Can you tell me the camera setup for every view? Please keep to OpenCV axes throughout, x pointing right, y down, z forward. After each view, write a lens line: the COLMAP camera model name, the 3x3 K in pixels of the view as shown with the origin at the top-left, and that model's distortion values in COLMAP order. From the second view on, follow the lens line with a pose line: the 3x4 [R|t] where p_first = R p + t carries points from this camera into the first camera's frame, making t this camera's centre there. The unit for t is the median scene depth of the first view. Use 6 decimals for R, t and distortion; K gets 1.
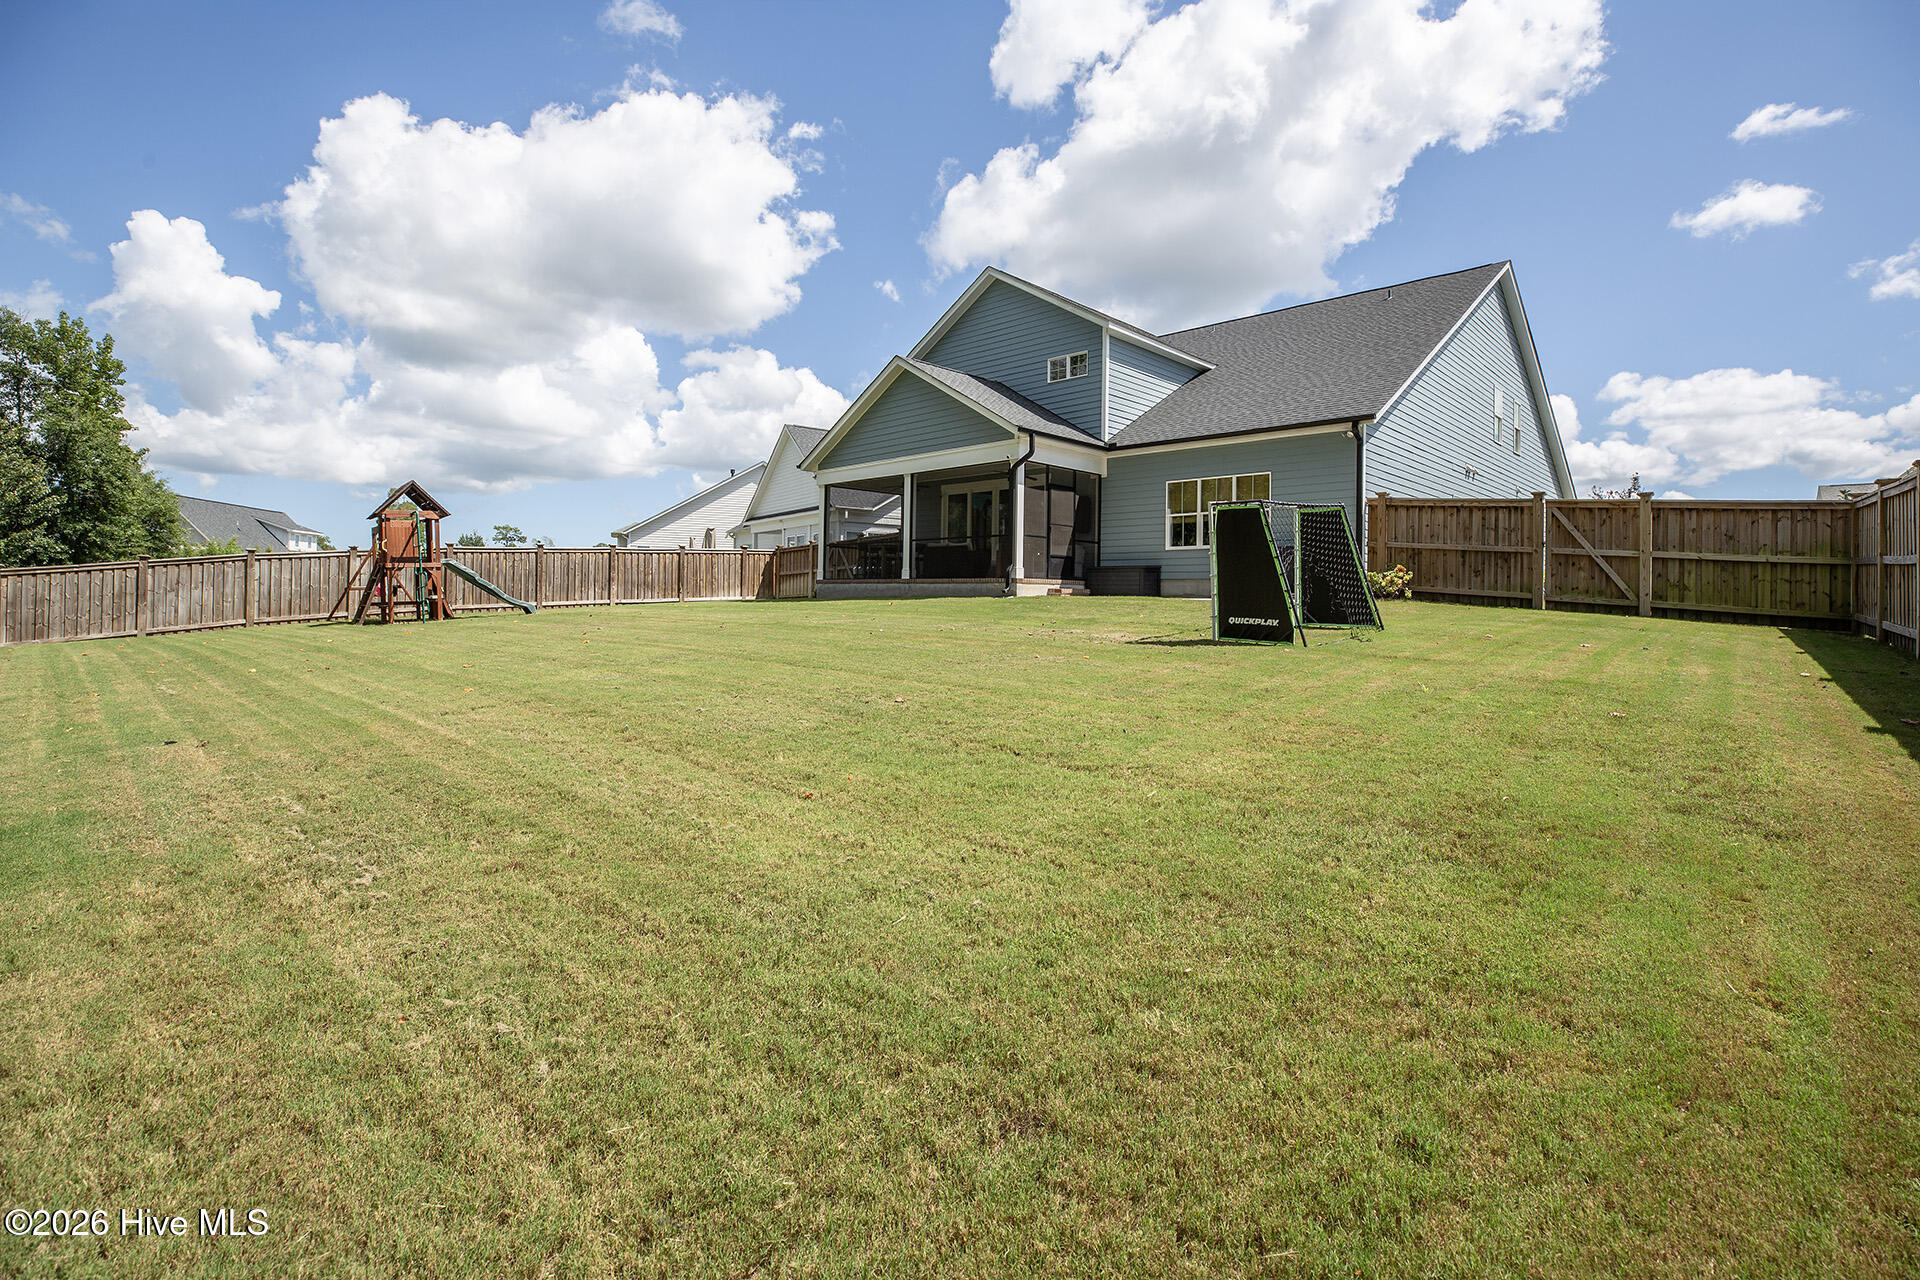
lens RADIAL K [[888.8, 0, 960.0], [0, 888.8, 640.0], [0, 0, 1]] dist [-0.046502, 0.015497]
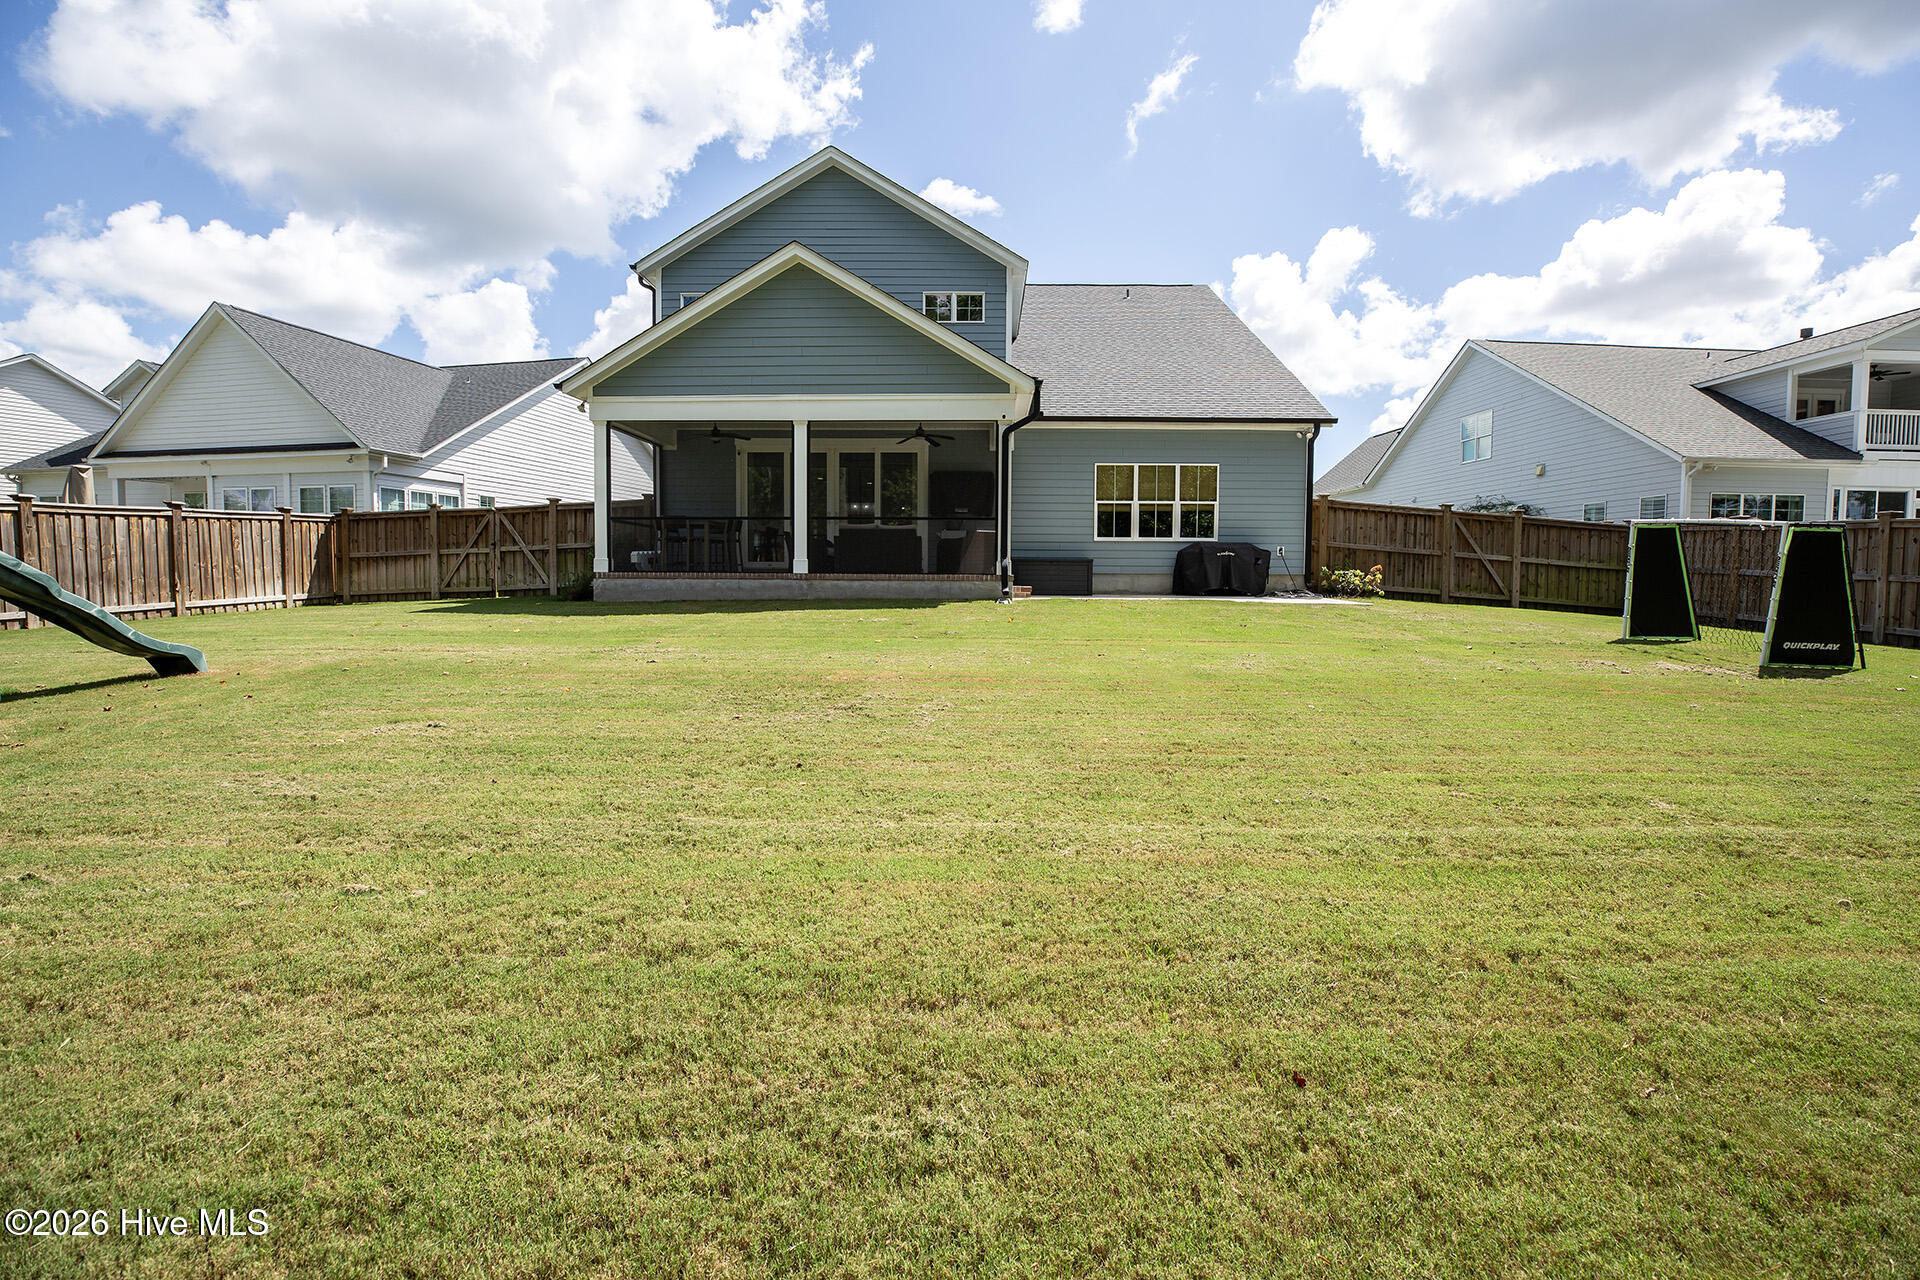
lens RADIAL K [[852.8, 0, 958.8], [0, 852.8, 694.3], [0, 0, 1]] dist [-0.030618, 0.013271]
pose [[0.734754, -0.101486, 0.670699, -0.552598], [0.033582, 0.992975, 0.113461, -0.058563], [-0.677502, -0.060842, 0.733000, 0.532056]]
